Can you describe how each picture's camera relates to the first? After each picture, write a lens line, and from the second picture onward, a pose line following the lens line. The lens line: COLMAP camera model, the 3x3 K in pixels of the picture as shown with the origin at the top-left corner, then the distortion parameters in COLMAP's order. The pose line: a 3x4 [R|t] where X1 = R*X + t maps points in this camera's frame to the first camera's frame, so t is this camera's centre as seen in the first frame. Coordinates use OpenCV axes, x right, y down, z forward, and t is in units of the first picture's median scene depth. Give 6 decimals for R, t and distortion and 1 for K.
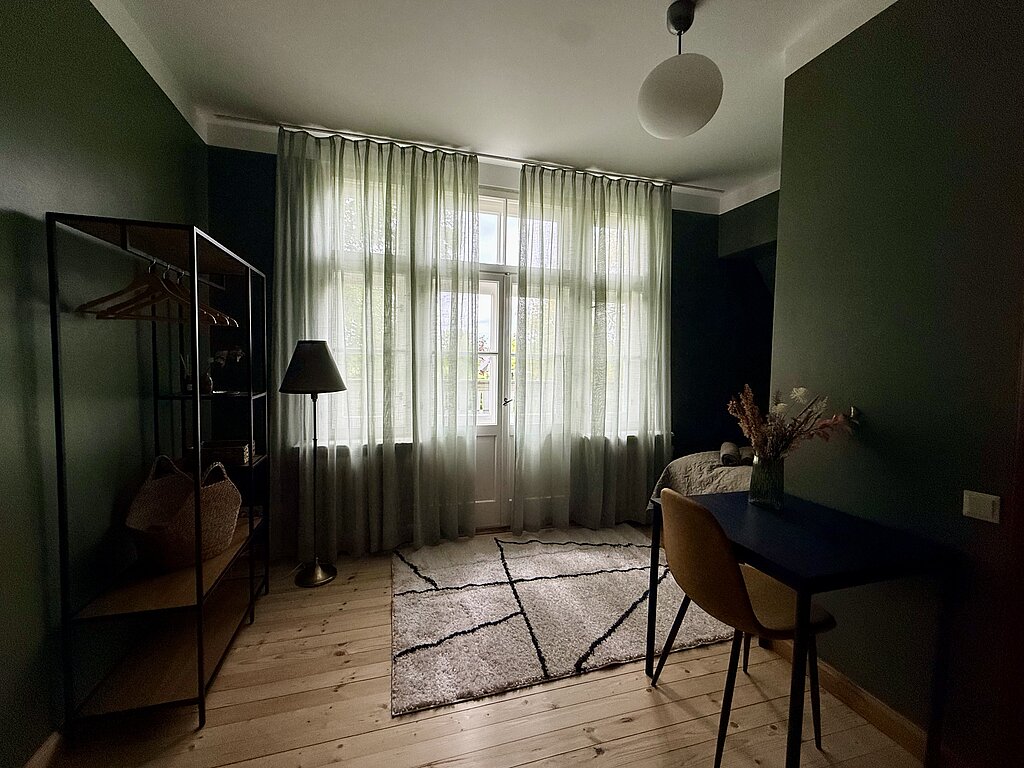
lens RADIAL K [[418.8, 0, 505.6], [0, 418.8, 384.5], [0, 0, 1]] dist [0.024290, 0.000102]
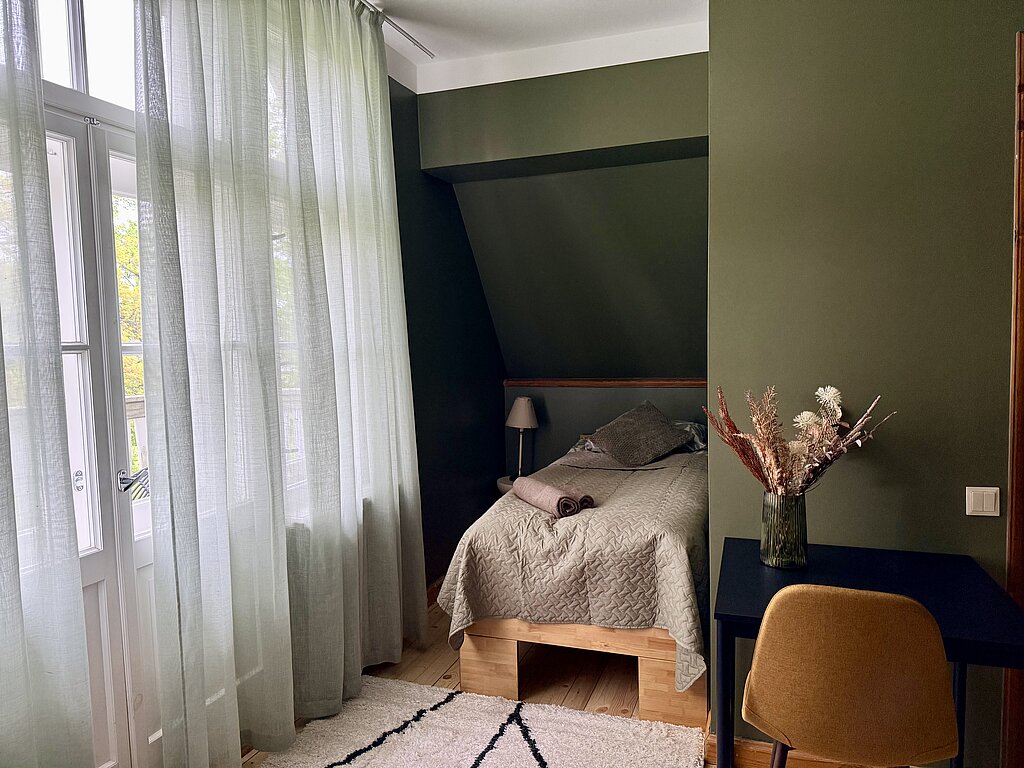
lens RADIAL K [[716.9, 0, 511.7], [0, 716.9, 387.0], [0, 0, 1]] dist [0.063924, -0.065097]
pose [[0.601828, -0.089783, 0.793563, -0.294138], [0.077275, 0.995545, 0.054031, -0.049493], [-0.794878, 0.028805, 0.606085, 0.362905]]
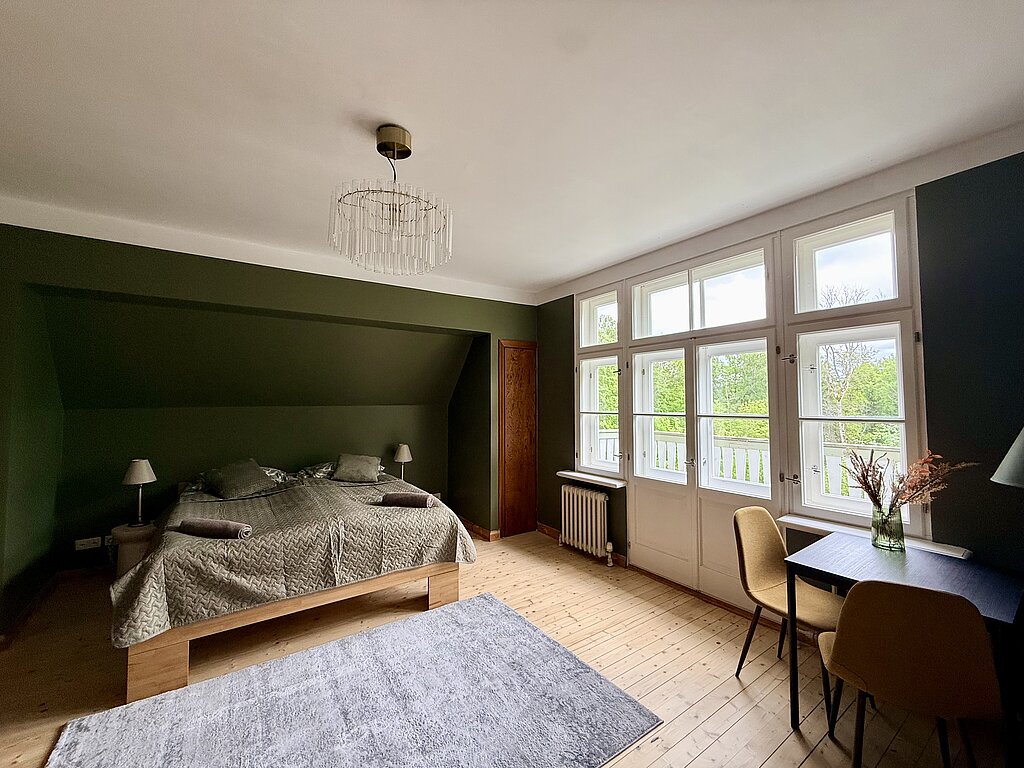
lens RADIAL K [[418.8, 0, 505.6], [0, 418.8, 384.5], [0, 0, 1]] dist [0.024290, 0.000102]
pose [[0.306777, -0.063795, -0.949641, 0.851370], [-0.044655, 0.995688, -0.081314, -0.024912], [0.950733, 0.067352, 0.302605, 0.211866]]
